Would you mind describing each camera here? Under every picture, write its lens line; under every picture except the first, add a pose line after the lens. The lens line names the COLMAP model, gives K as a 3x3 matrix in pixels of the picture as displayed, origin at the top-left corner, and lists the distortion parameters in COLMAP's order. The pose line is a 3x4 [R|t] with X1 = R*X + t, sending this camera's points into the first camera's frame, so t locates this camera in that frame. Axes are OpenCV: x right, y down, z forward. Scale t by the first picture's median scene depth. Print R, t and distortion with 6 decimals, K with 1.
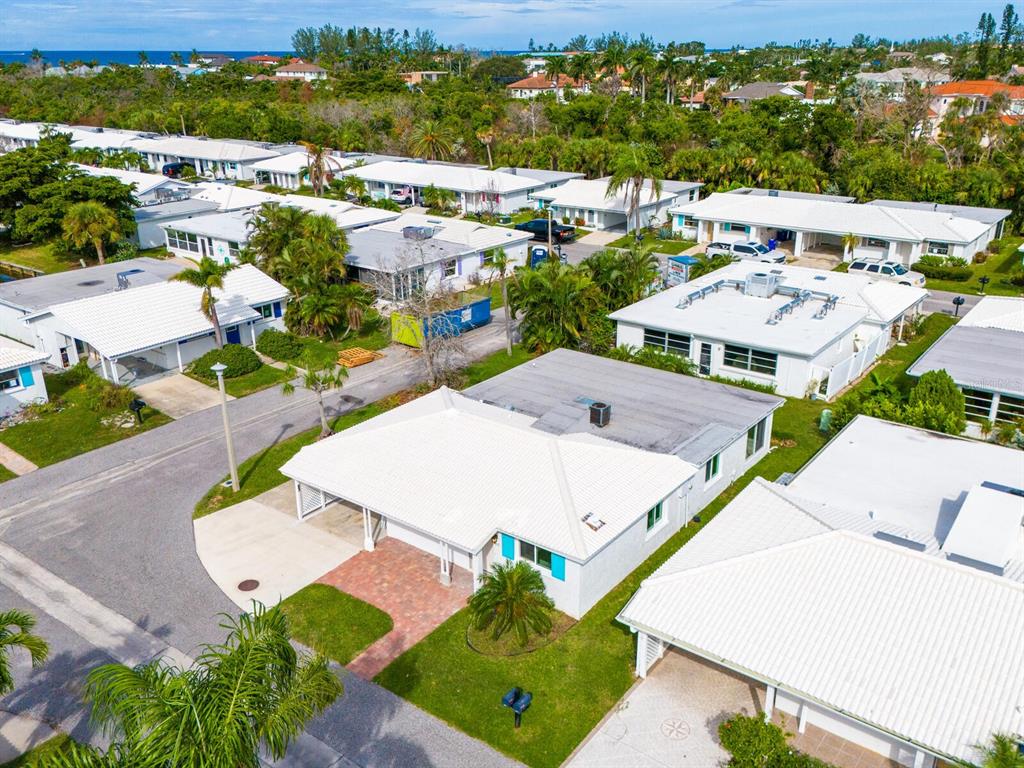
lens RADIAL K [[866.1, 0, 512.0], [0, 866.1, 384.0], [0, 0, 1]] dist [0.071690, -0.004631]
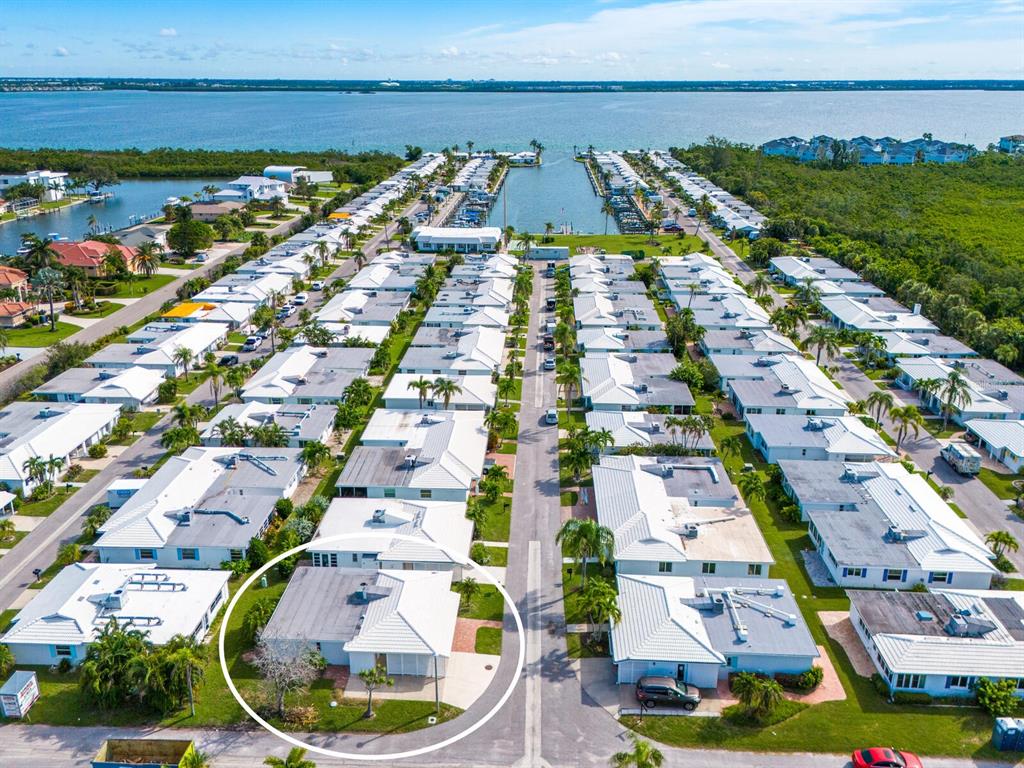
lens RADIAL K [[840.9, 0, 512.0], [0, 840.9, 384.0], [0, 0, 1]] dist [0.082633, -0.088849]
pose [[-0.572528, -0.267942, 0.774867, -1.412522], [0.299652, 0.811327, 0.501953, -1.157223], [-0.763165, 0.519573, -0.384218, 1.011436]]
